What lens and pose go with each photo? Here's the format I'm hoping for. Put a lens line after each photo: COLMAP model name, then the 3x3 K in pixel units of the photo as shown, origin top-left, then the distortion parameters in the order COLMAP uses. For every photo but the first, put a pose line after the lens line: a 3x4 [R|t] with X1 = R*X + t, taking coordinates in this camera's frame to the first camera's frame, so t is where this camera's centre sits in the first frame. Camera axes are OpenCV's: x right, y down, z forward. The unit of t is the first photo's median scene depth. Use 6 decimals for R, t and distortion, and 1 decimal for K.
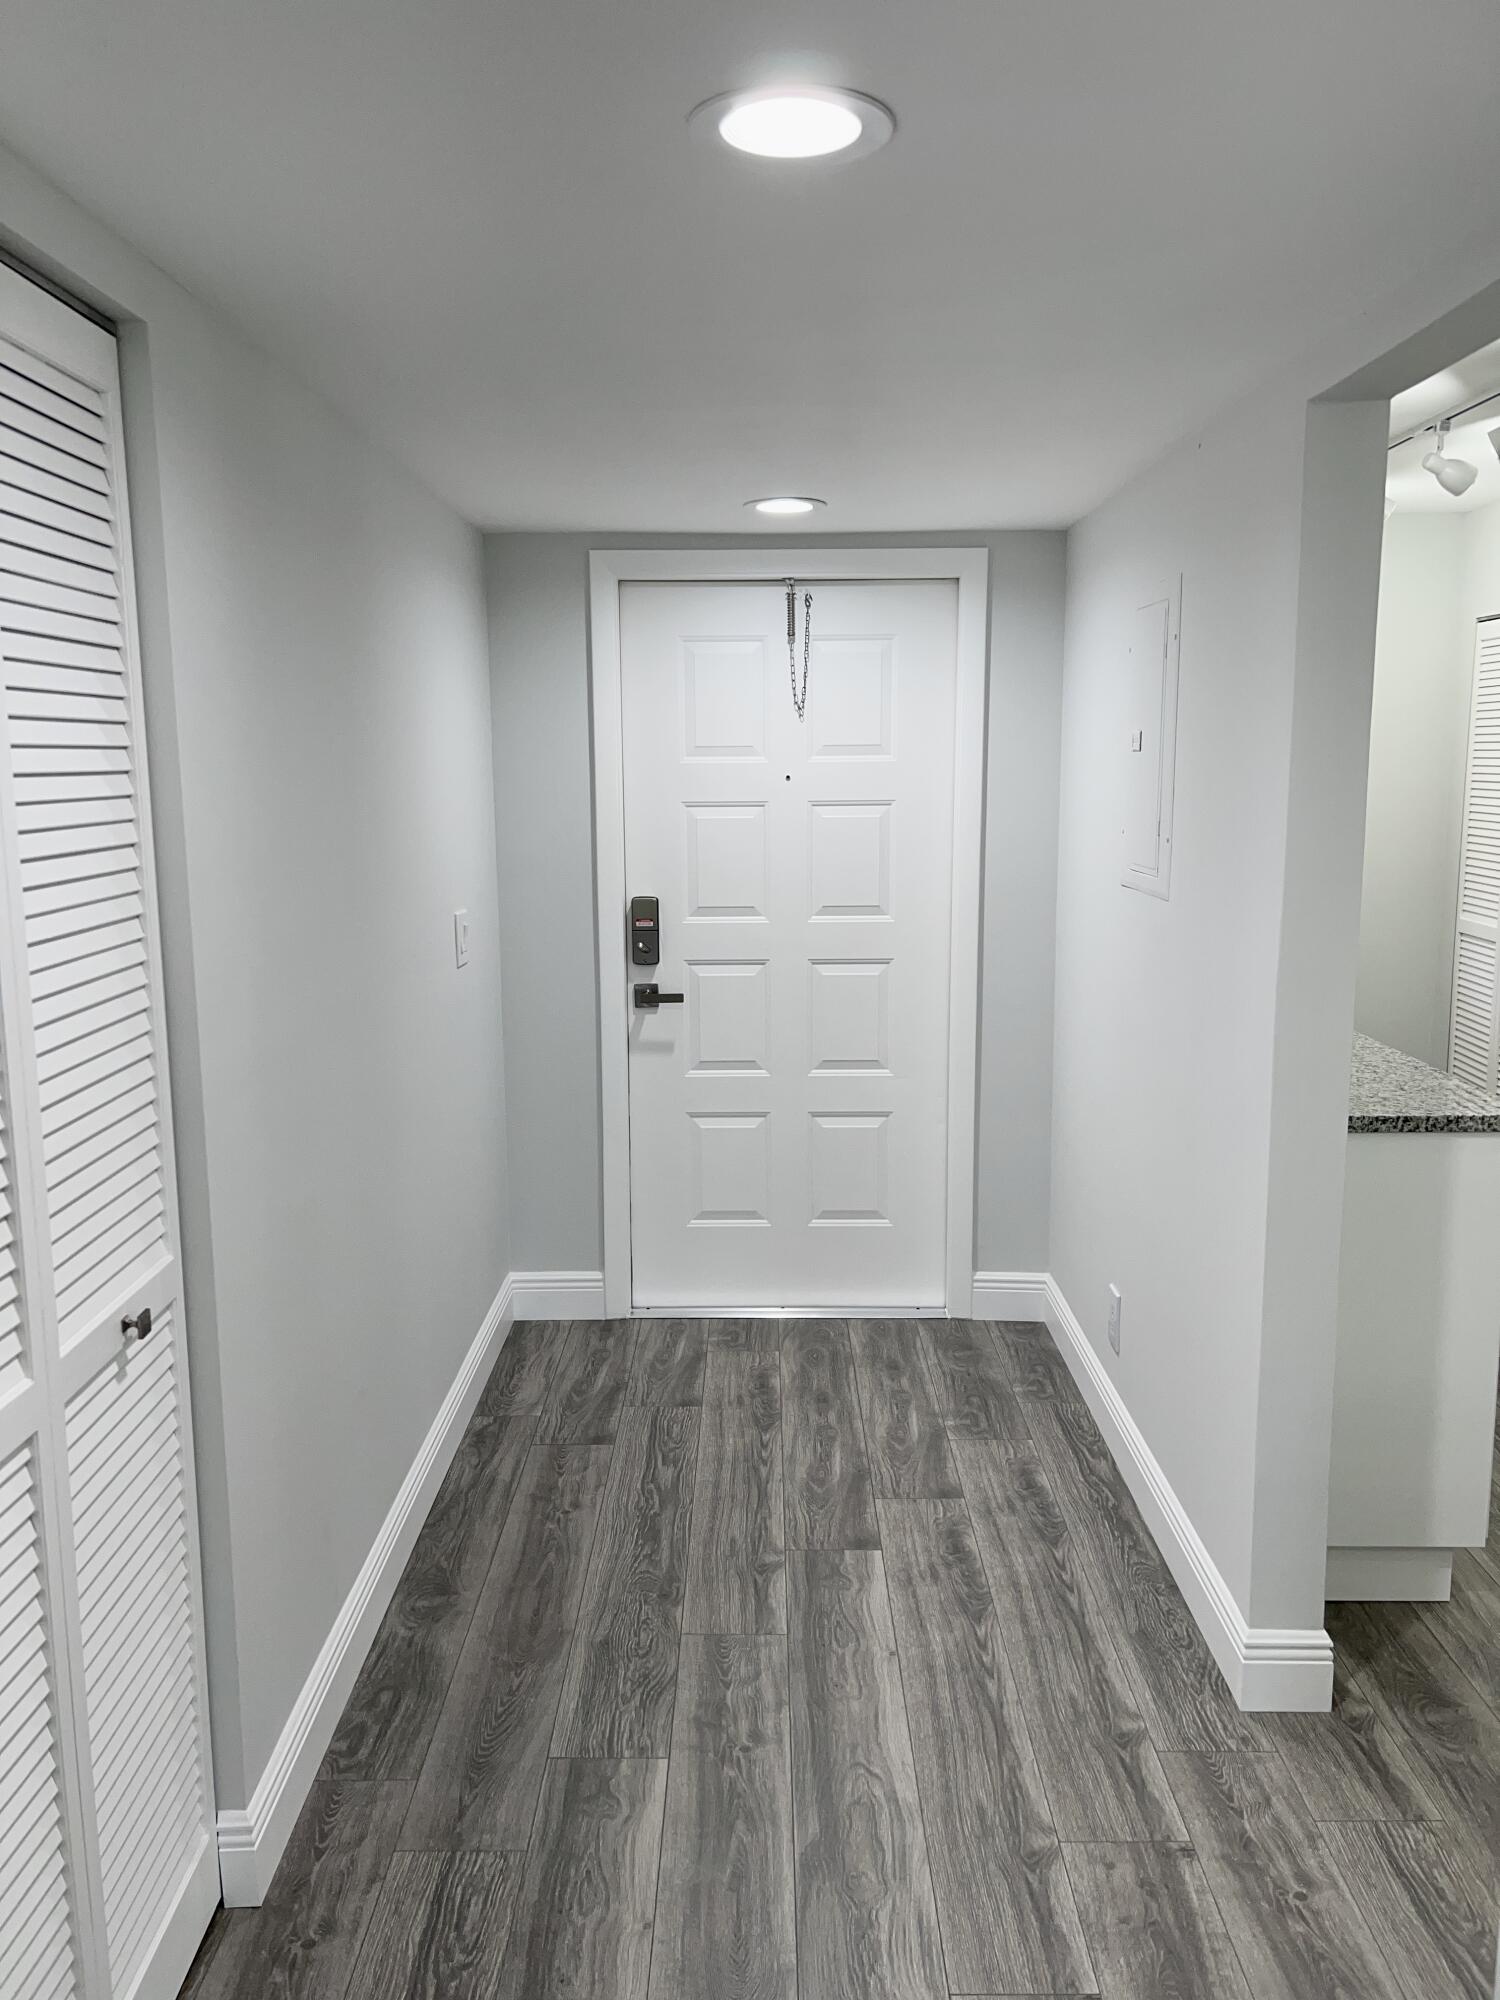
lens RADIAL K [[1505.7, 0, 699.6], [0, 1505.7, 982.3], [0, 0, 1]] dist [0.032184, -0.042372]
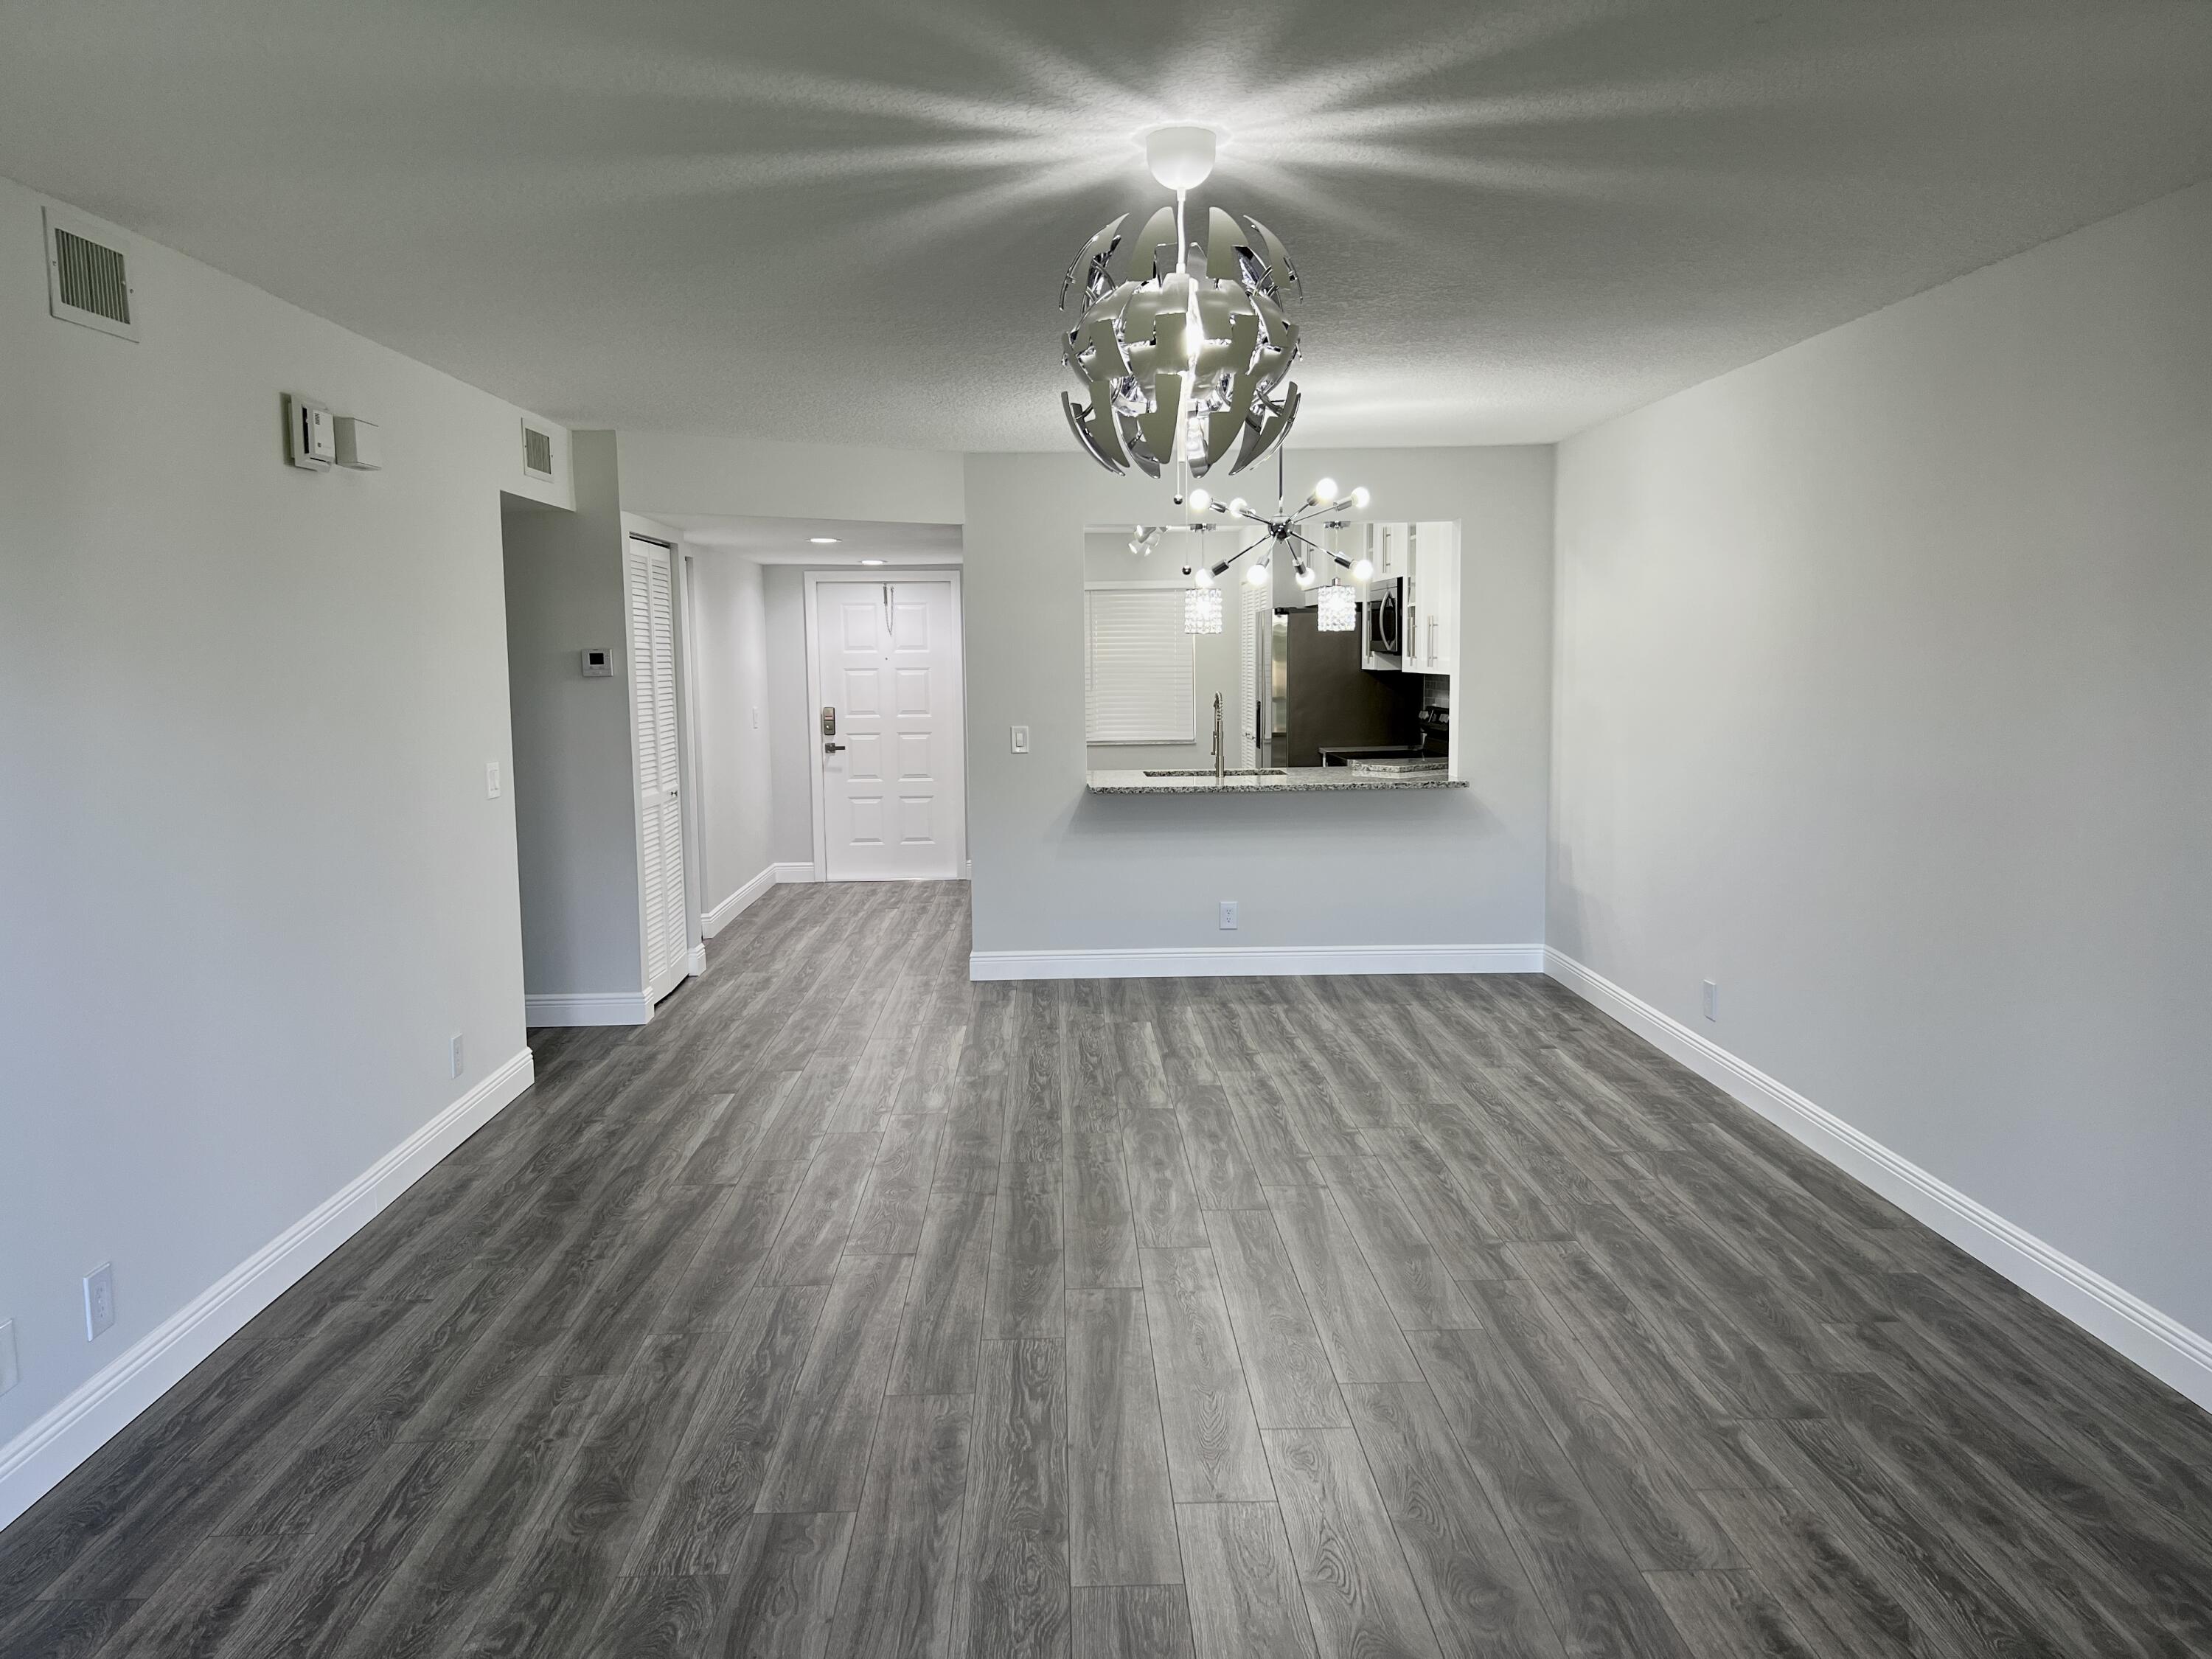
lens RADIAL K [[1665.4, 0, 1116.1], [0, 1665.4, 838.7], [0, 0, 1]] dist [0.032184, -0.042372]
pose [[0.997204, -0.011814, 0.073792, 0.227111], [0.014565, 0.999214, -0.036856, 0.264339], [-0.073298, 0.037828, 0.996592, -1.737883]]
